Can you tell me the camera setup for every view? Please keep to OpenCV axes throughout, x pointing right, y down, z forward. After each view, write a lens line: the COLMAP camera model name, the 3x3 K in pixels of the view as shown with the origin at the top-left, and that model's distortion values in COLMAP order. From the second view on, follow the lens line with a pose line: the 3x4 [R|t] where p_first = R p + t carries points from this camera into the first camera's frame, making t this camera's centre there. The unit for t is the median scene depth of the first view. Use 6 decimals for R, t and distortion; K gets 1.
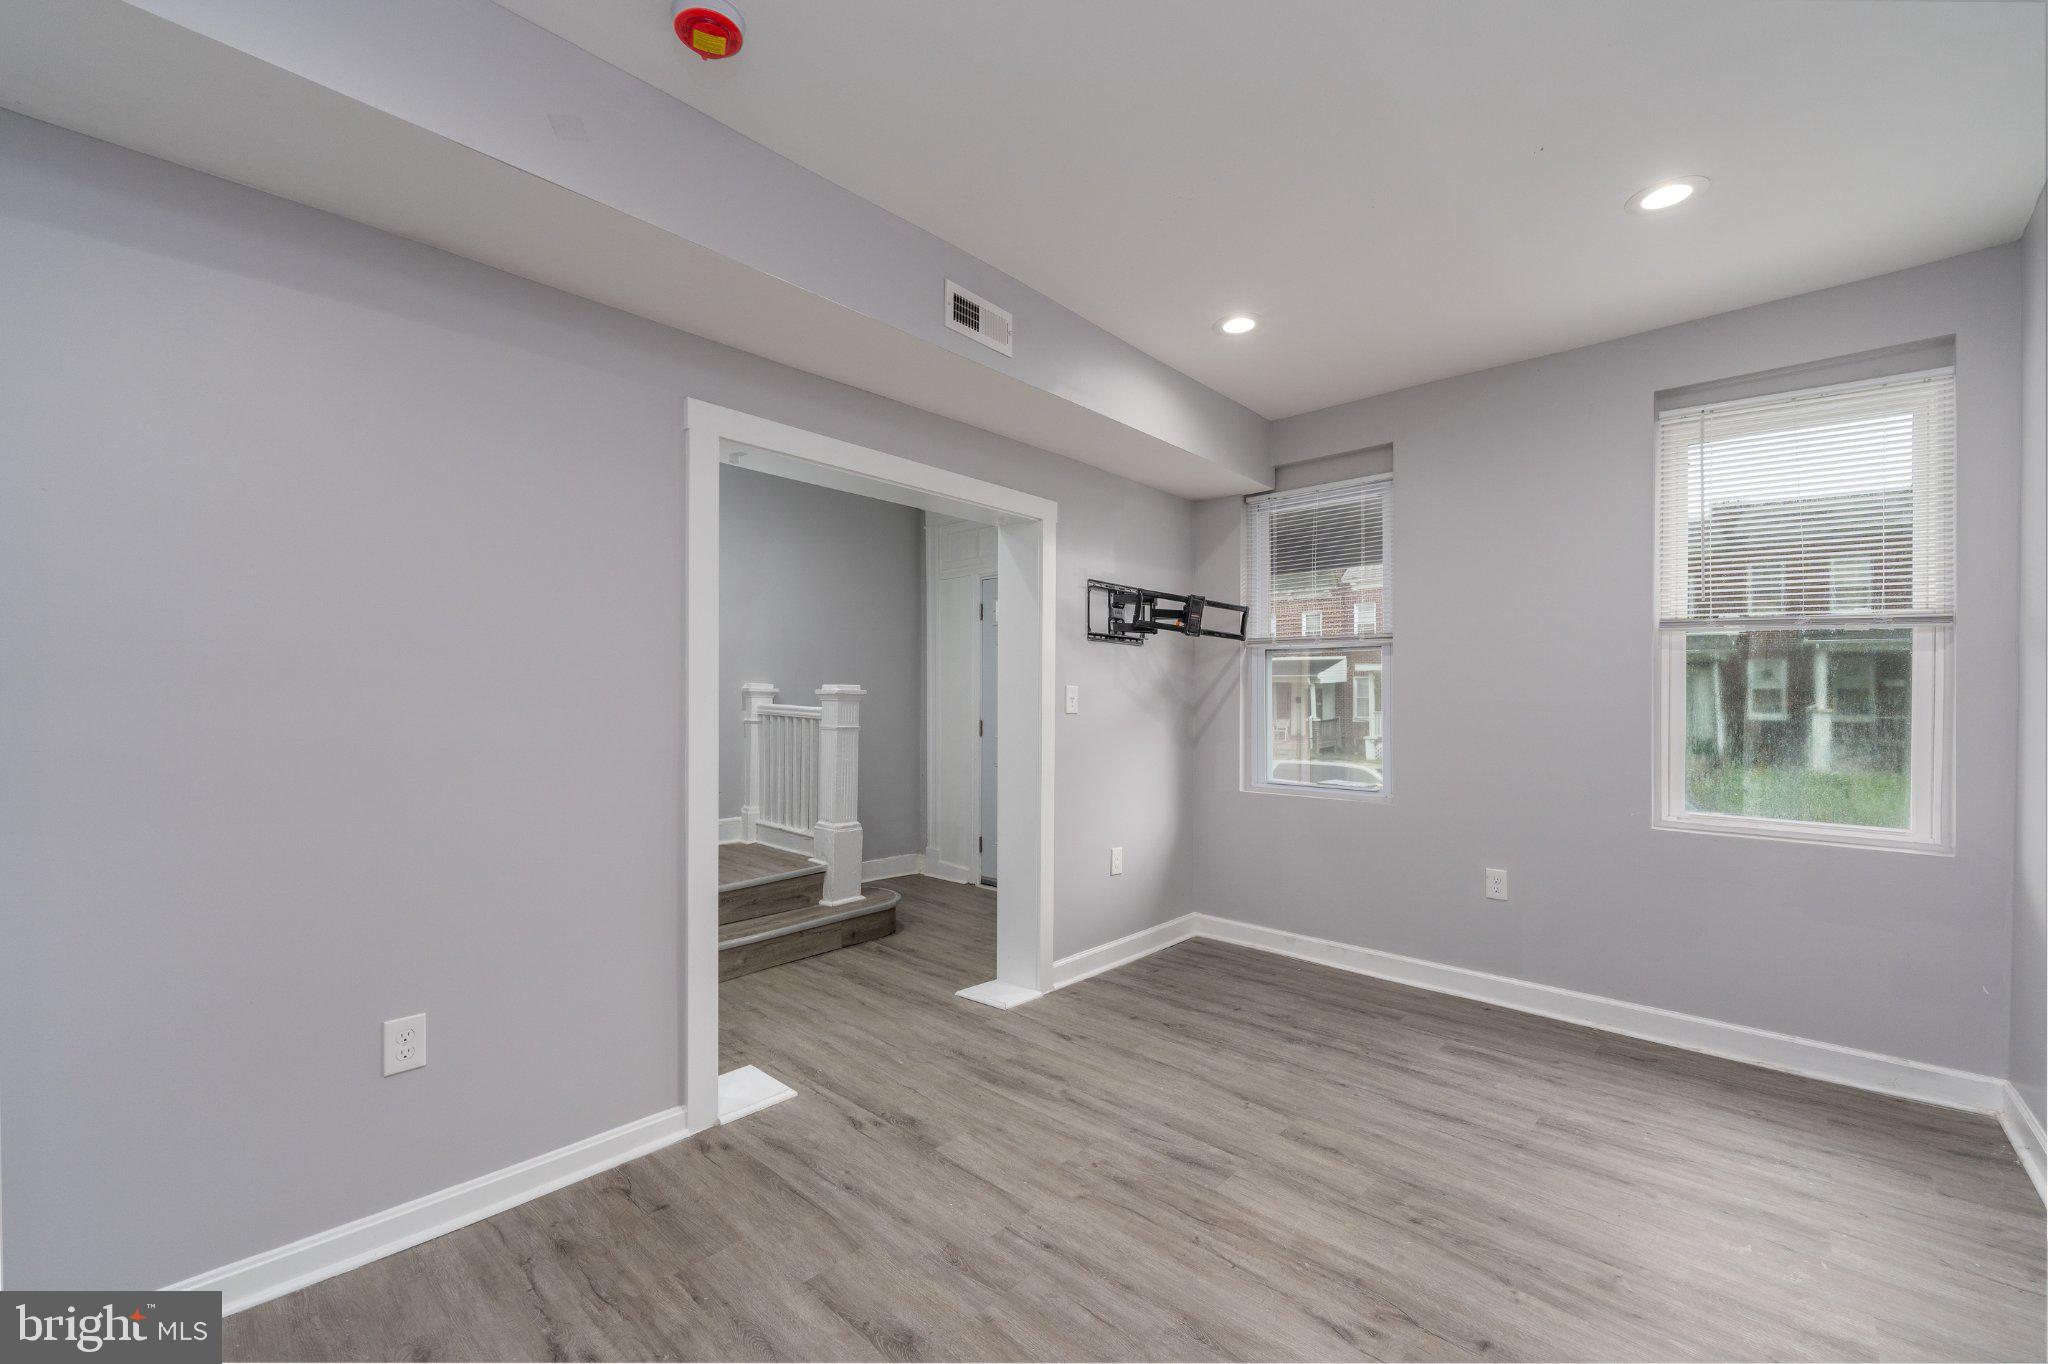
lens RADIAL K [[845.4, 0, 1028.8], [0, 845.4, 693.2], [0, 0, 1]] dist [0.001975, 0.000583]
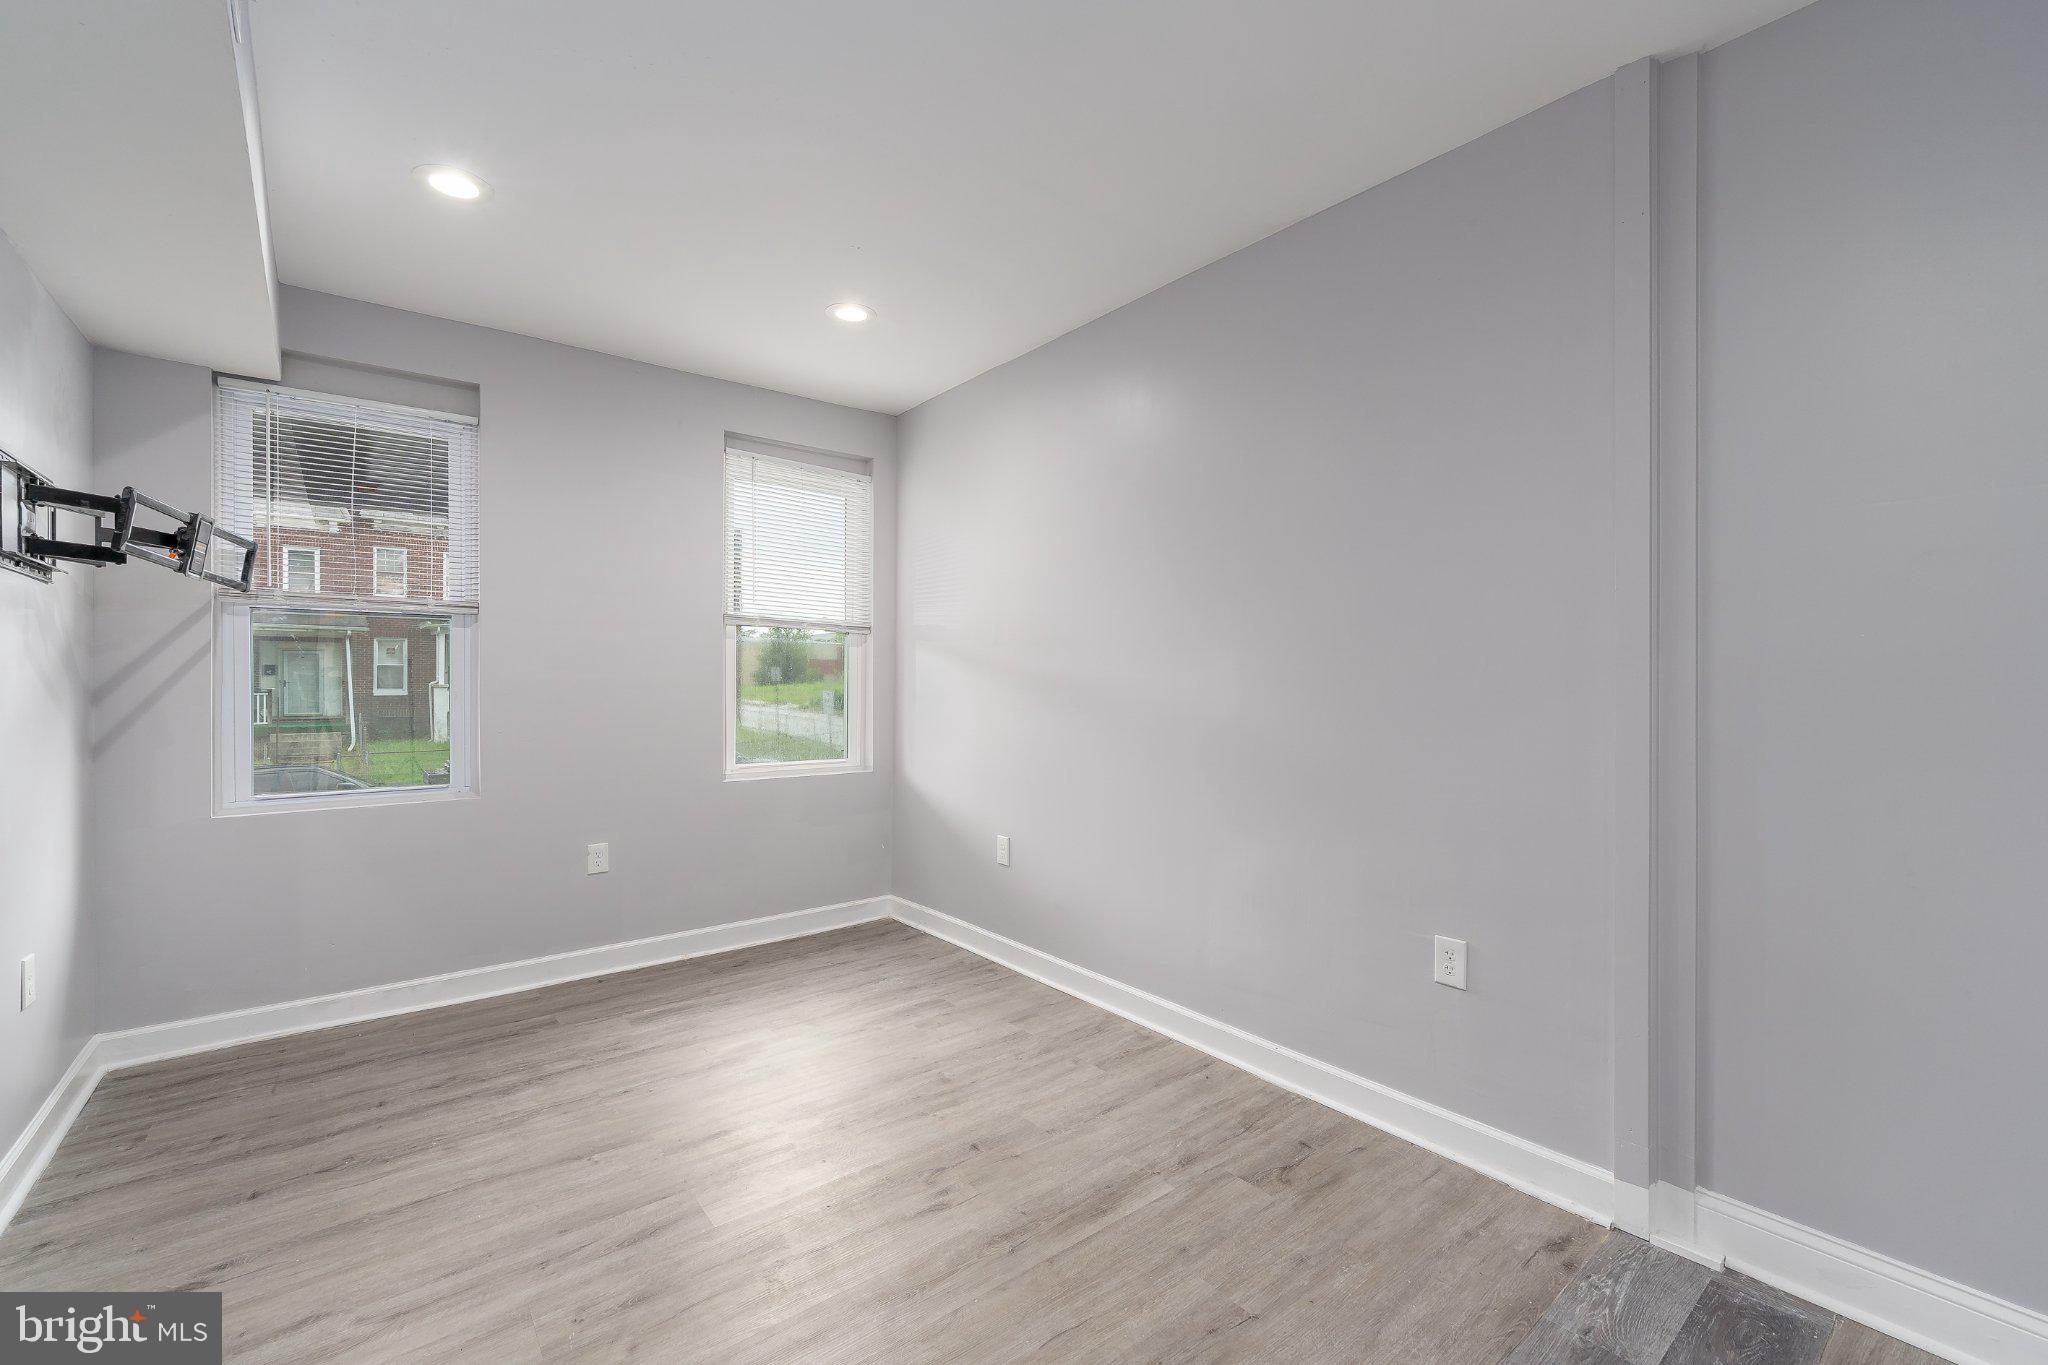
lens RADIAL K [[845.4, 0, 1019.7], [0, 845.4, 680.0], [0, 0, 1]] dist [0.001975, 0.000583]
pose [[0.154273, -0.005992, 0.988010, -0.414504], [-0.006160, 0.999956, 0.007027, -0.000559], [-0.988009, -0.007170, 0.154229, 0.369393]]
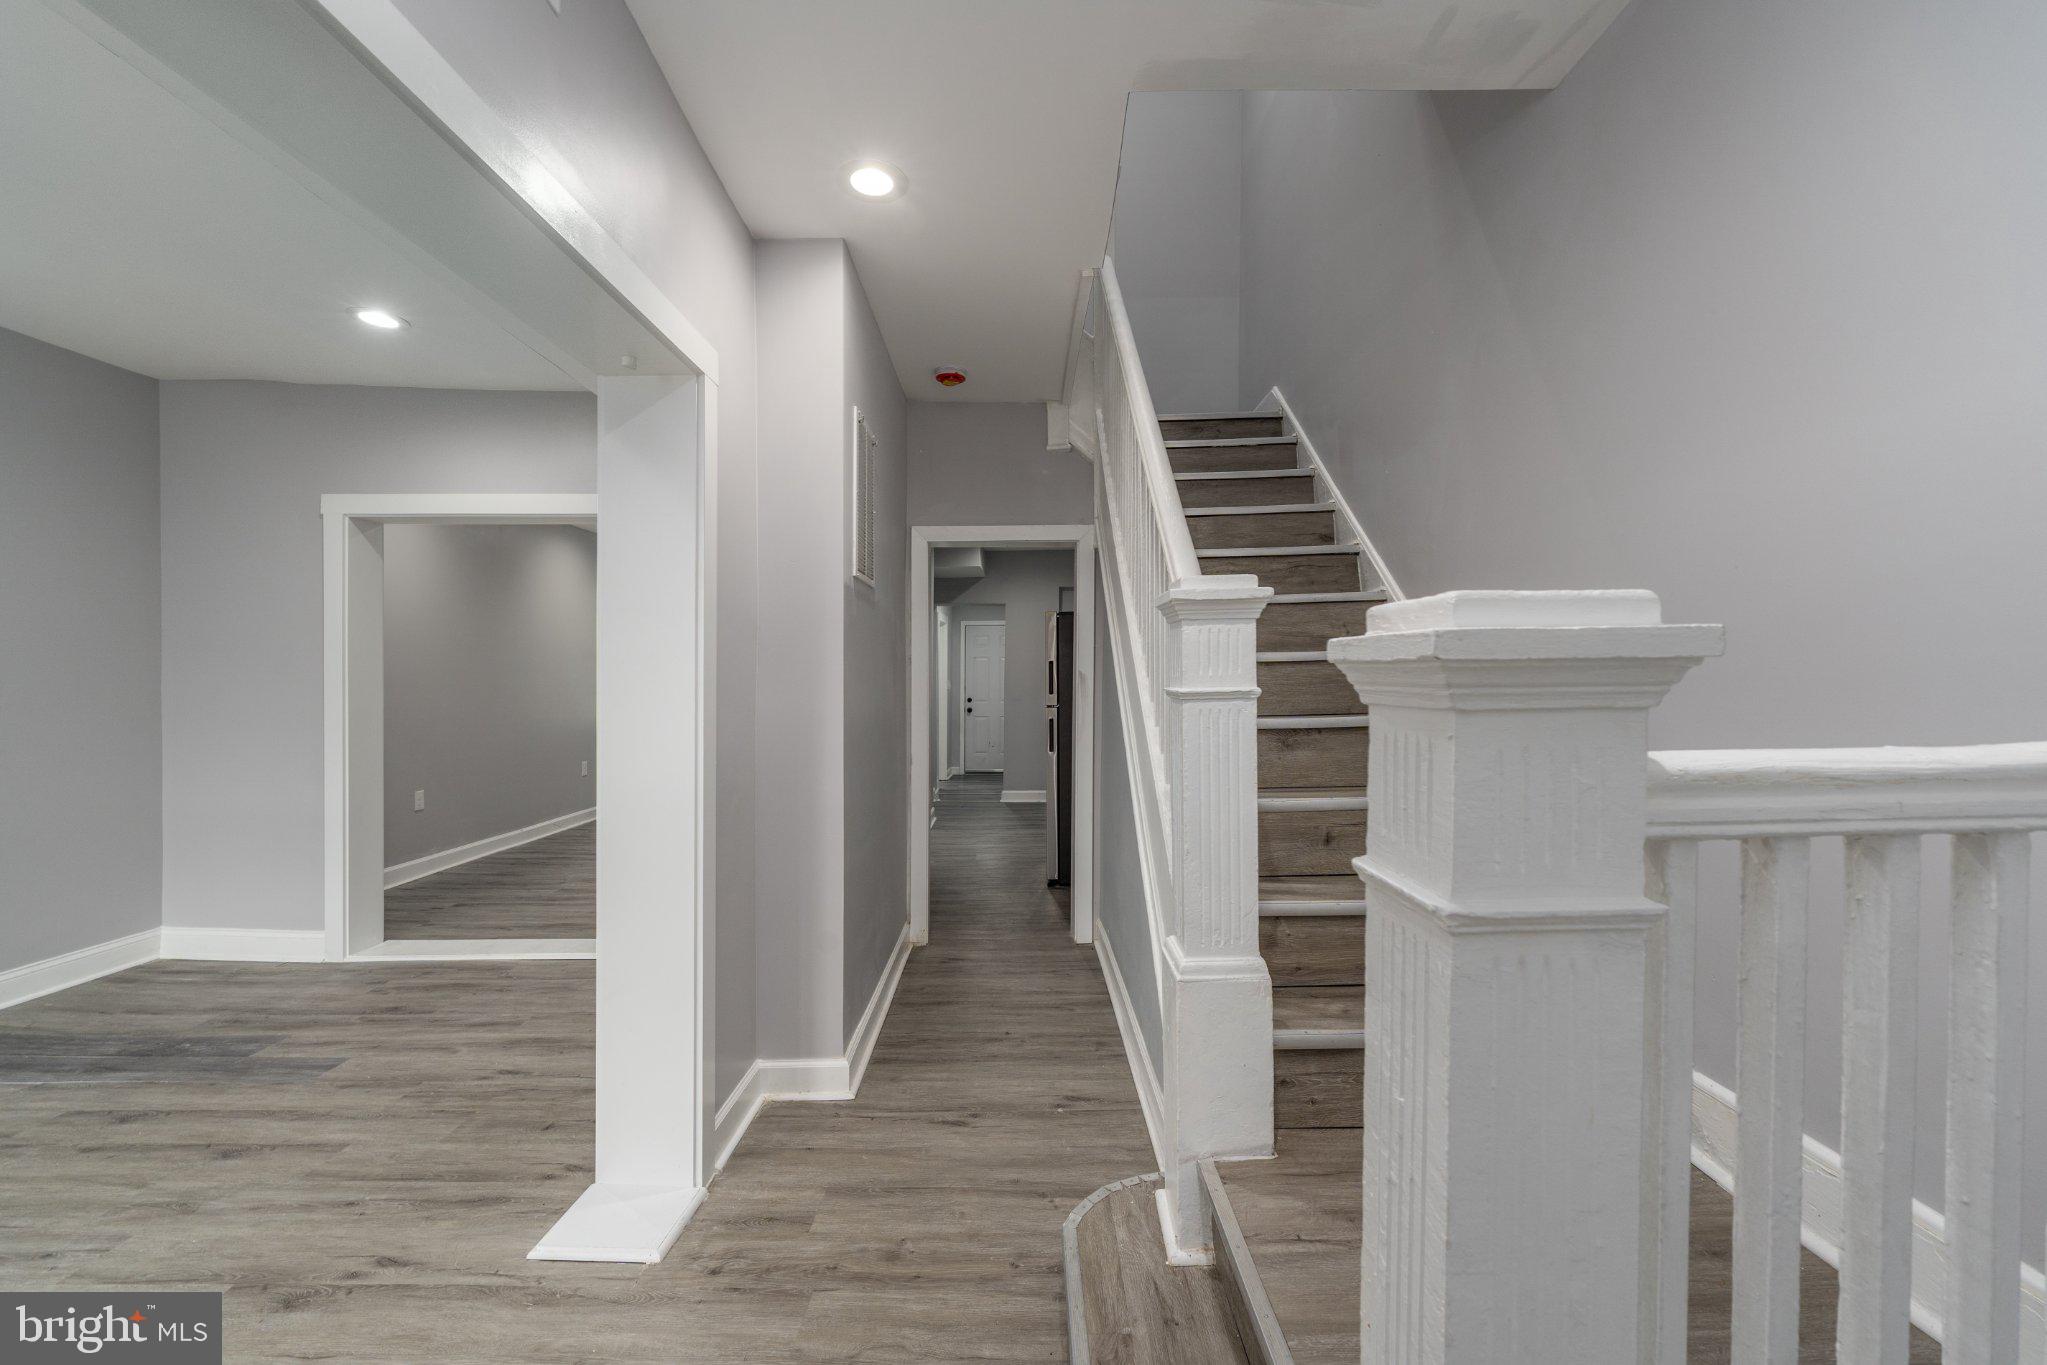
lens RADIAL K [[844.9, 0, 1025.1], [0, 844.9, 684.8], [0, 0, 1]] dist [0.001975, 0.000583]
pose [[-0.739344, -0.001631, -0.673326, -0.089841], [-0.004456, 0.999987, 0.002471, 0.000693], [0.673313, 0.004827, -0.739342, 1.485724]]
